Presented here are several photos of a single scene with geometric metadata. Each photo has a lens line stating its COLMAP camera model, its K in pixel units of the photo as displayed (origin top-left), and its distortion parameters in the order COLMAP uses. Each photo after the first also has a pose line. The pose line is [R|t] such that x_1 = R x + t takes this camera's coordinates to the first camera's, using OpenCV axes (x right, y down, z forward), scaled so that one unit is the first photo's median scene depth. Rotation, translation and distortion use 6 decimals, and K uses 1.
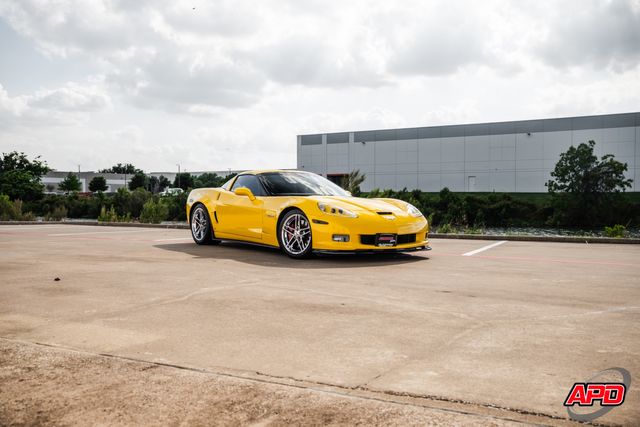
lens RADIAL K [[593.0, 0, 309.1], [0, 593.0, 211.9], [0, 0, 1]] dist [-0.024752, 0.000000]
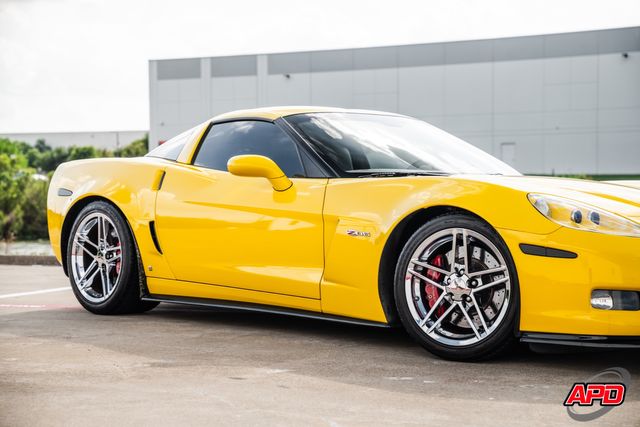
lens RADIAL K [[1199.6, 0, 326.2], [0, 1199.6, 219.6], [0, 0, 1]] dist [0.282261, 0.000000]
pose [[0.992657, -0.011546, 0.120413, -0.173832], [0.011253, 0.999932, 0.003116, -0.003941], [-0.120441, -0.001739, 0.992719, 0.316922]]
